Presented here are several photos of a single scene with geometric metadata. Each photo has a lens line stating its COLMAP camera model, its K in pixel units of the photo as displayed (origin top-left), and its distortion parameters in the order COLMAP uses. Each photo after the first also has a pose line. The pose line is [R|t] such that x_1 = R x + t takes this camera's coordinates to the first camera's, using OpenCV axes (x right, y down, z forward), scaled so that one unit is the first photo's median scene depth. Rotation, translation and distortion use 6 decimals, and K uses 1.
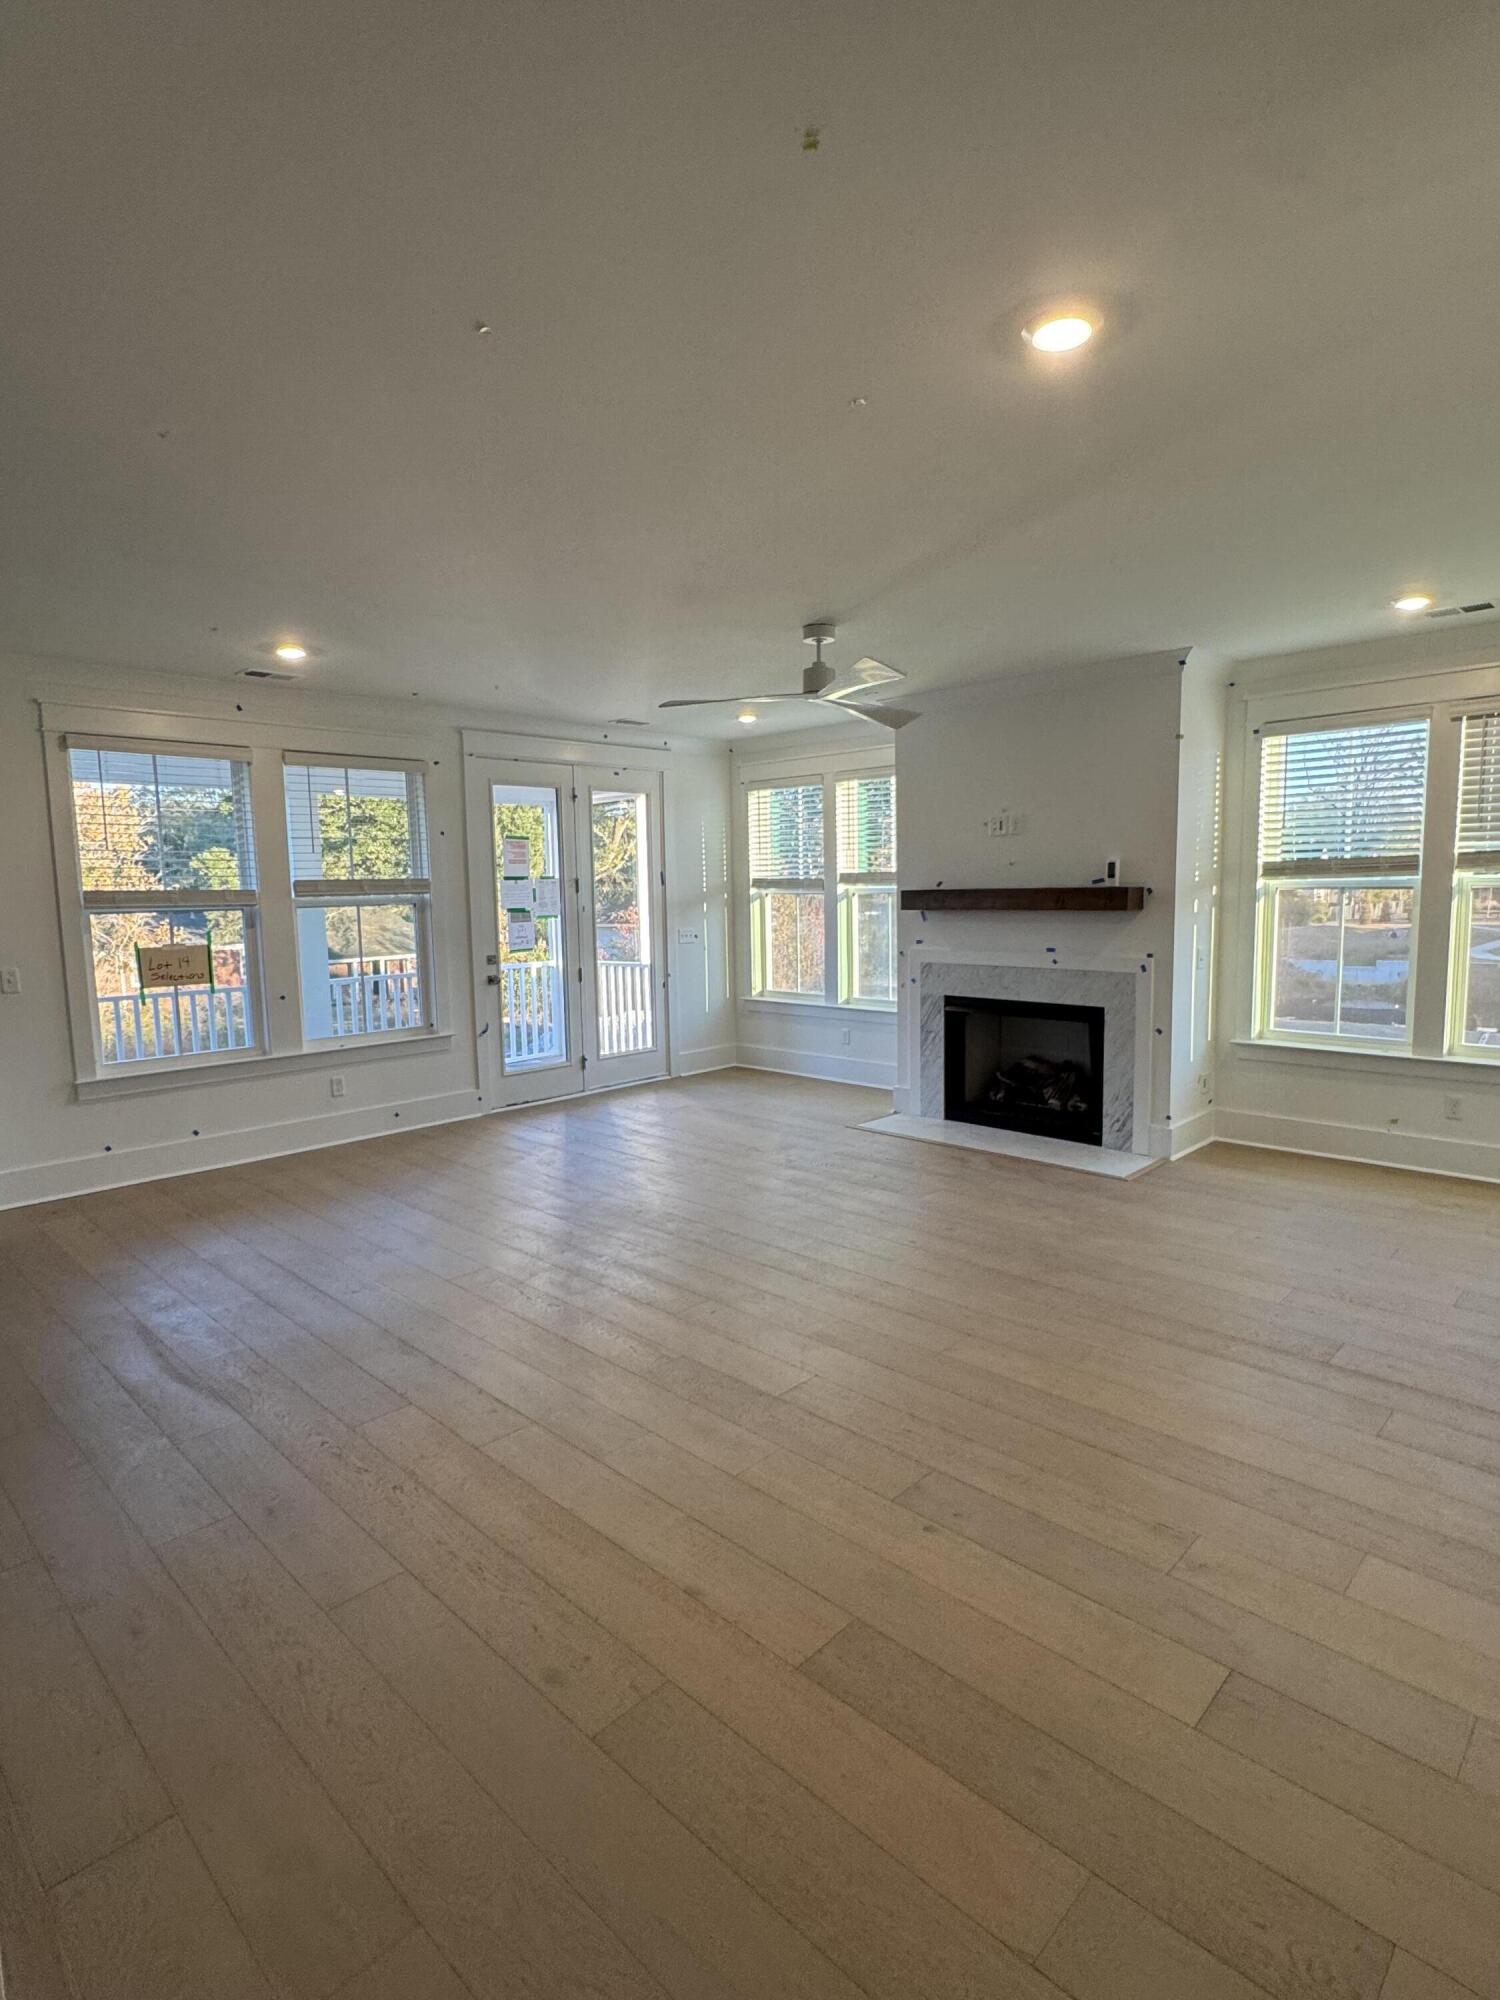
lens RADIAL K [[1026.4, 0, 755.9], [0, 1026.4, 997.0], [0, 0, 1]] dist [0.001511, -0.000369]
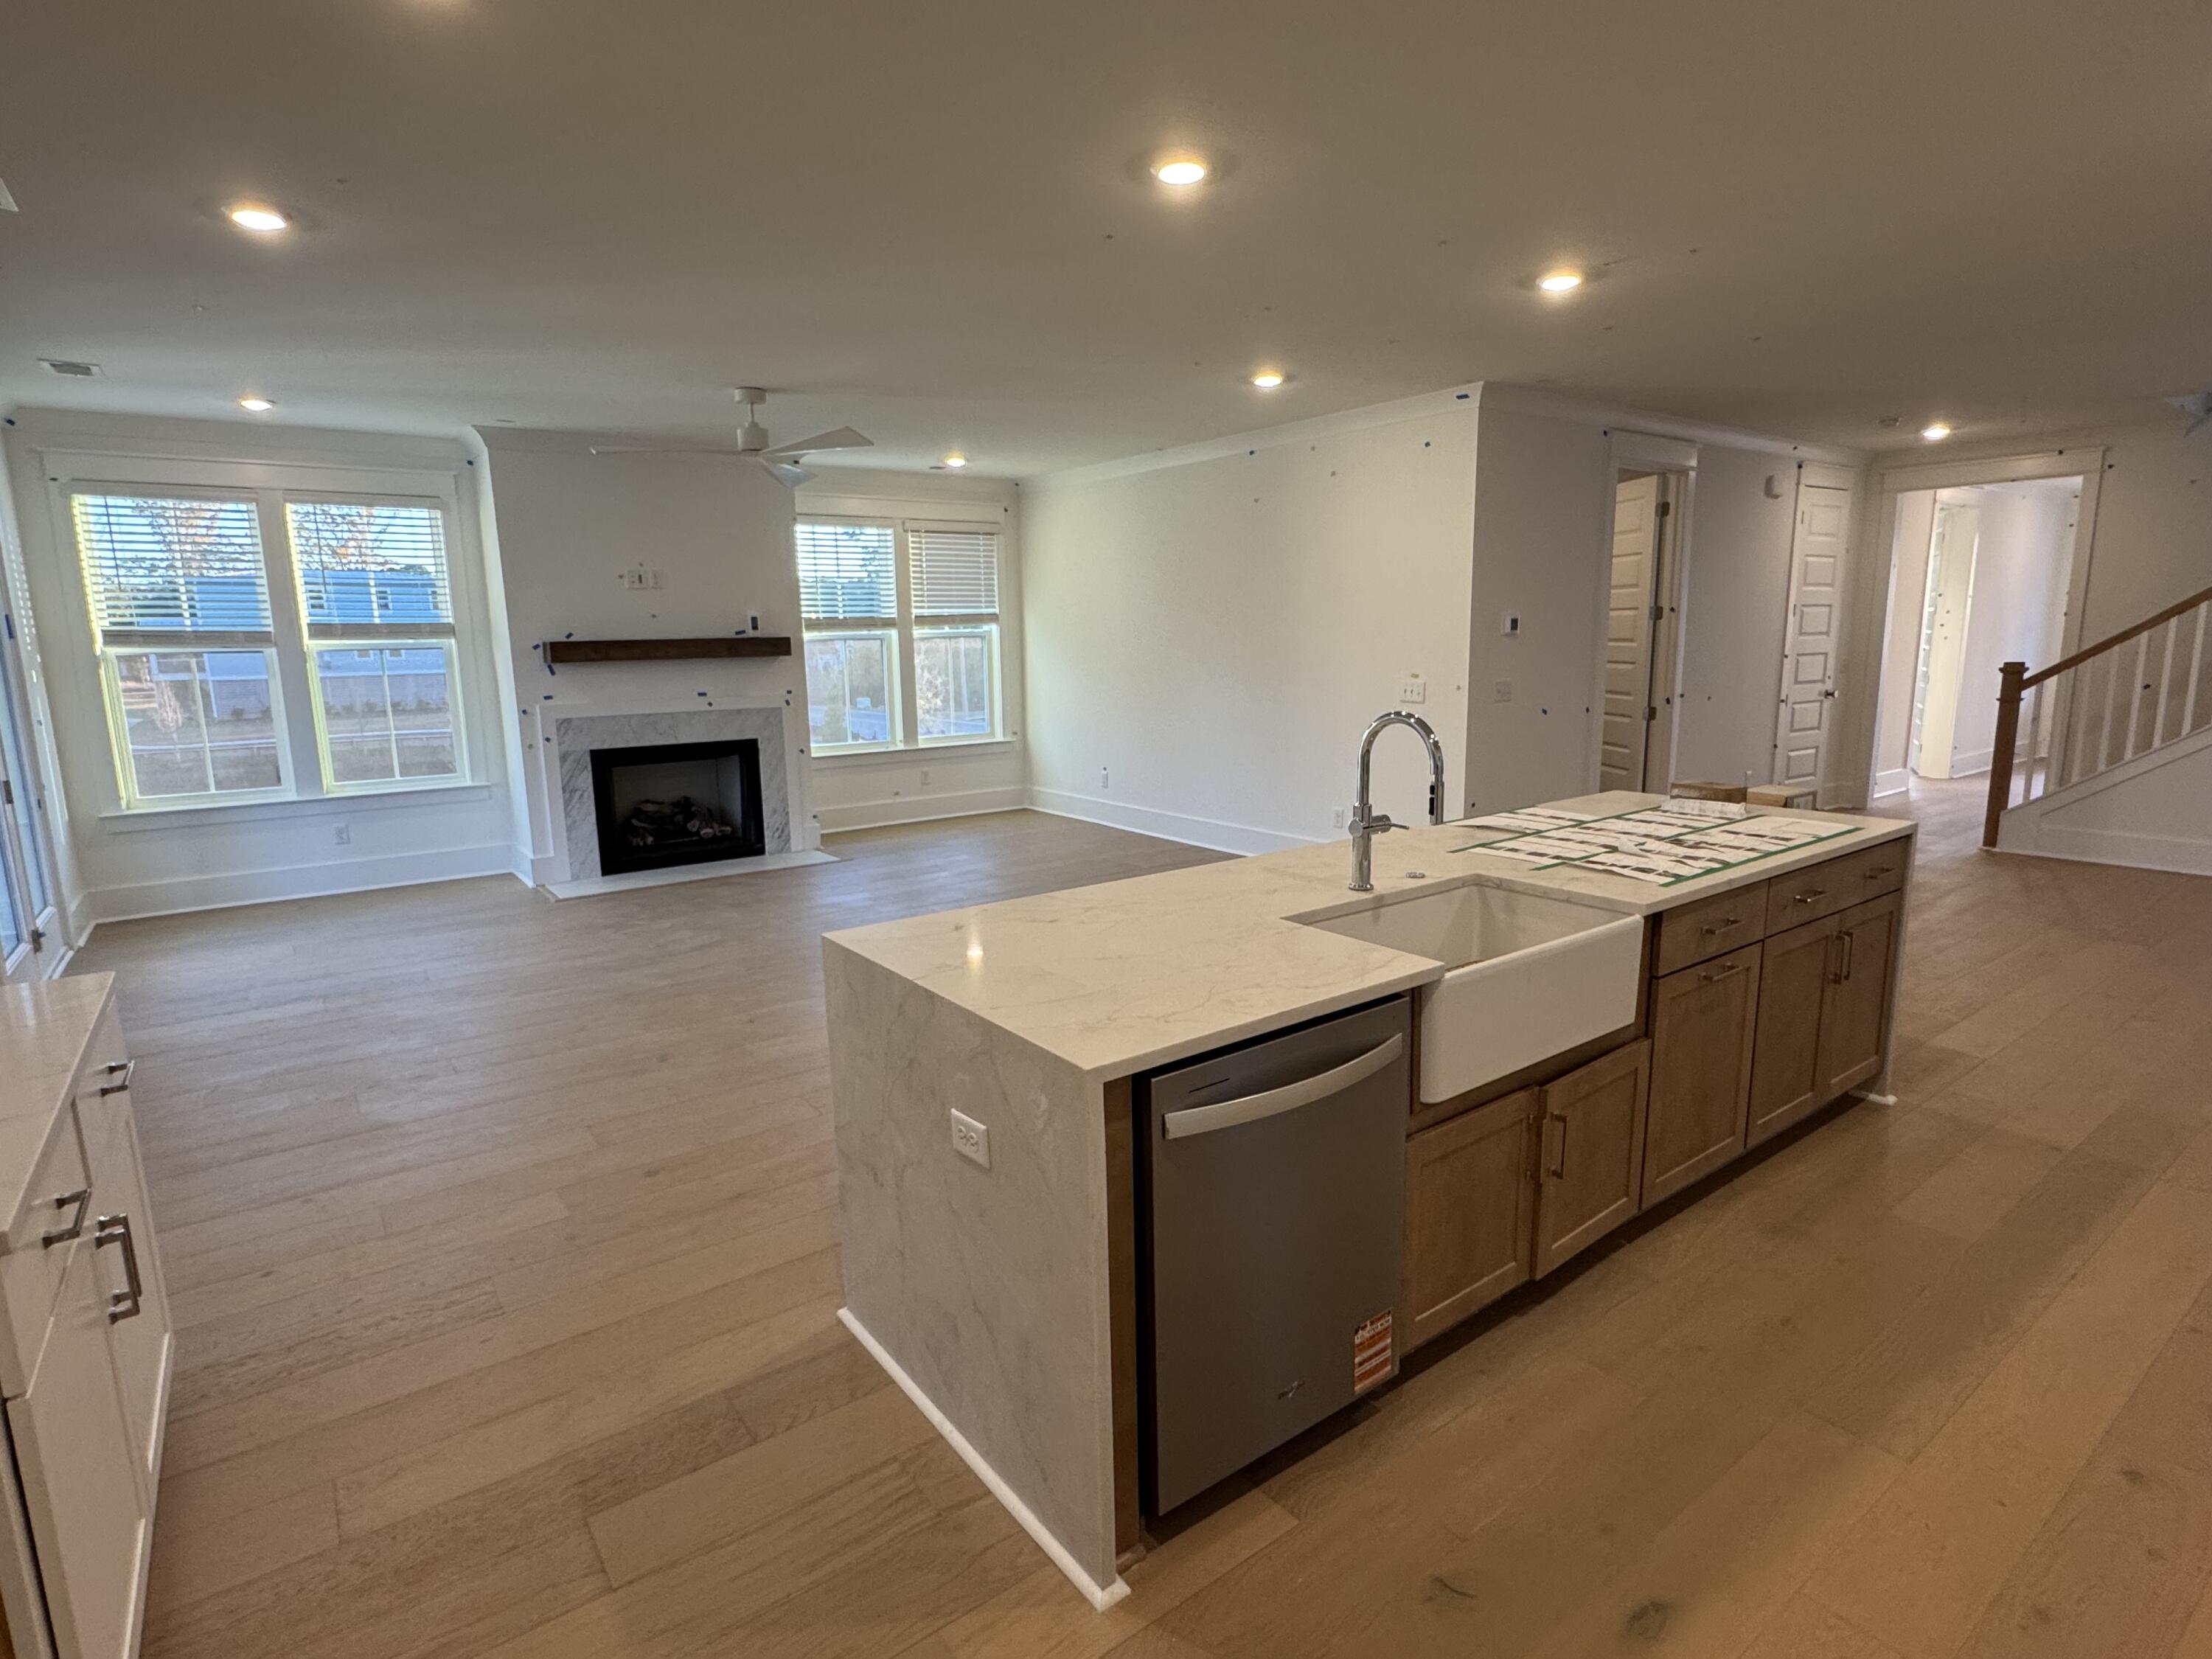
lens RADIAL K [[1135.2, 0, 1112.5], [0, 1135.2, 830.8], [0, 0, 1]] dist [0.001511, -0.000369]
pose [[0.171814, -0.161085, 0.971870, -0.848442], [0.116934, 0.982901, 0.142241, -0.022925], [-0.978165, 0.089205, 0.187712, 0.334149]]
